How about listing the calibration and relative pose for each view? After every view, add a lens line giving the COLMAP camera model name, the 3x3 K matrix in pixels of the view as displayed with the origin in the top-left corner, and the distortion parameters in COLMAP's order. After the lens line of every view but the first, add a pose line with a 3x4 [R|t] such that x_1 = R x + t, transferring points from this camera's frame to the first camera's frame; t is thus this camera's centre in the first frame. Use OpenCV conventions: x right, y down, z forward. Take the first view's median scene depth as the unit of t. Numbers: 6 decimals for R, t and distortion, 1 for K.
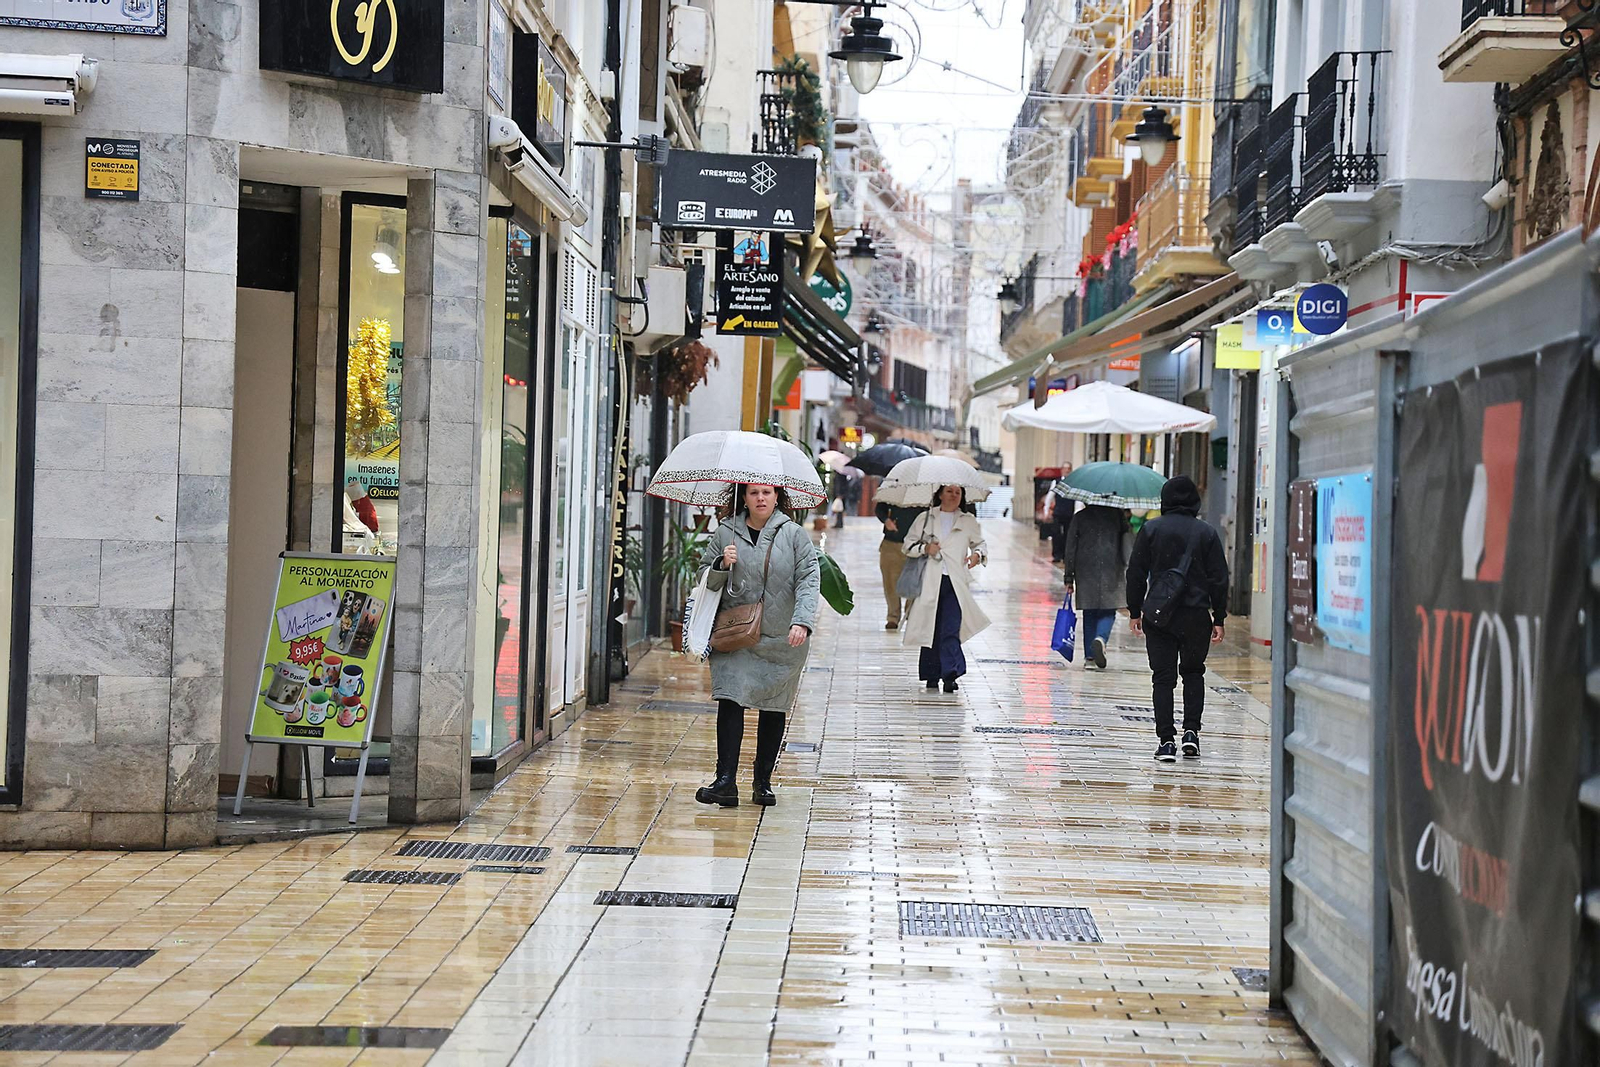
lens RADIAL K [[4663.5, 0, 796.1], [0, 4663.5, 539.7], [0, 0, 1]] dist [0.724691, 0.000000]
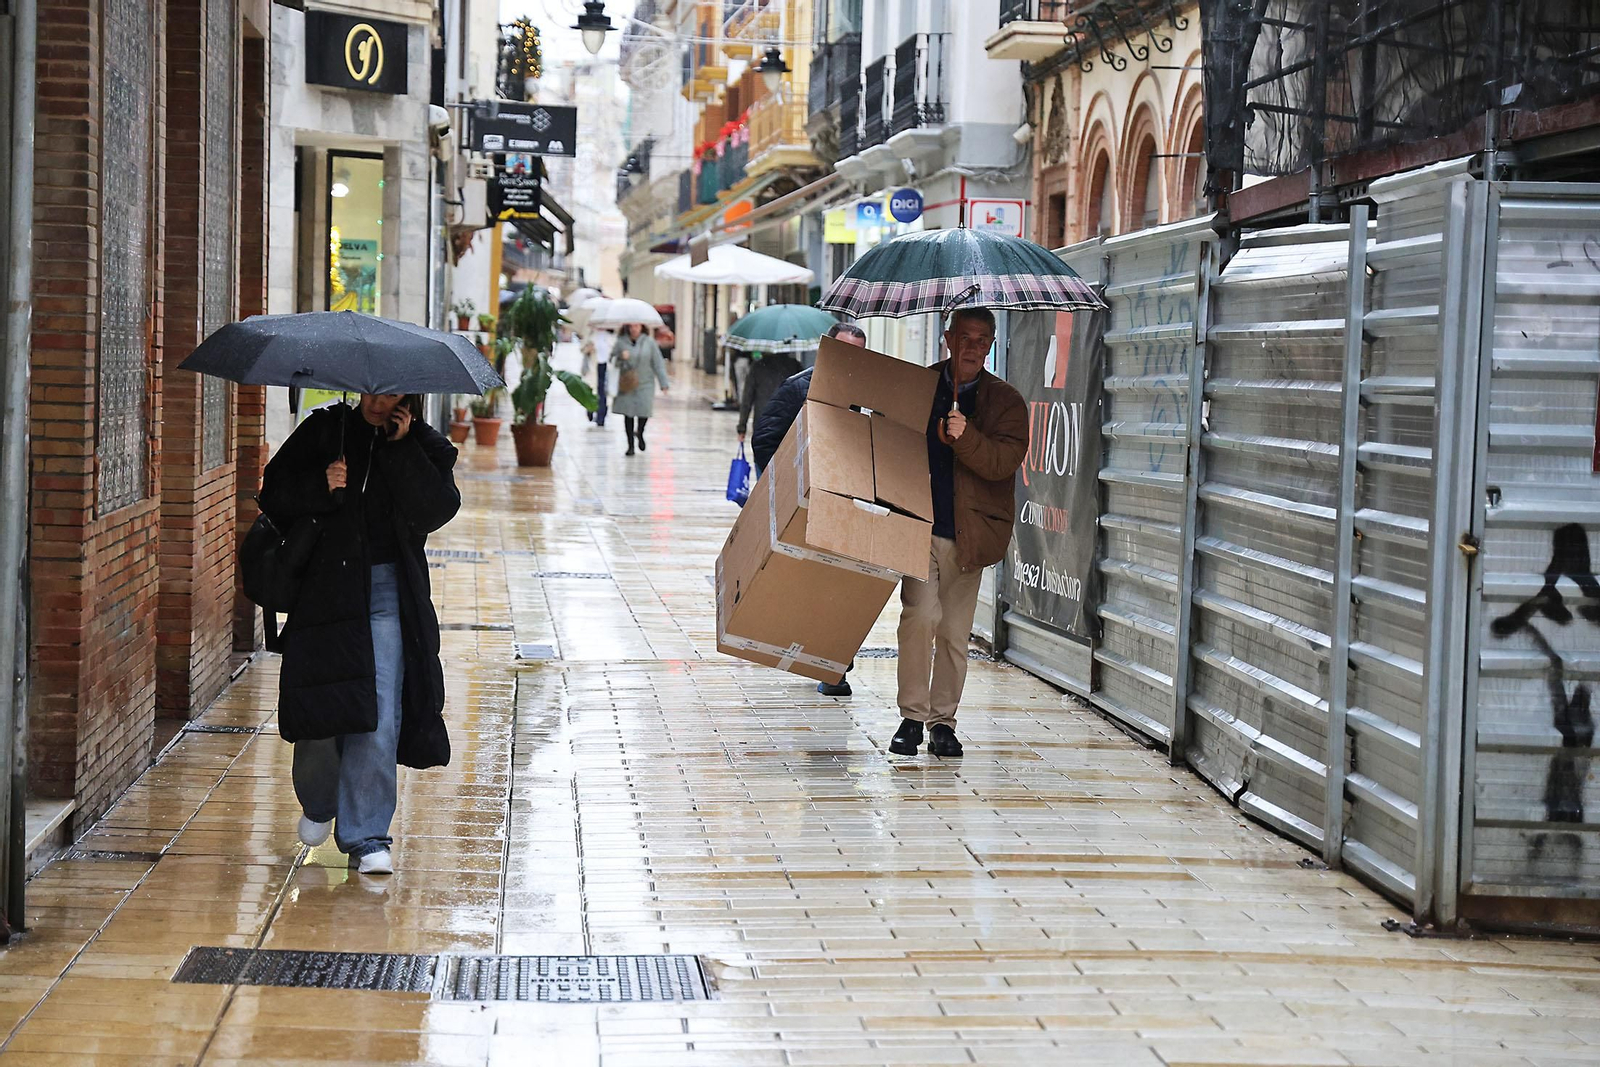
lens RADIAL K [[4069.1, 0, 804.5], [0, 4069.1, 533.2], [0, 0, 1]] dist [0.526978, 0.000000]
pose [[0.994839, -0.007469, 0.101187, -0.053806], [0.003134, 0.999073, 0.042937, -0.001897], [-0.101414, -0.042399, 0.993940, -0.289929]]
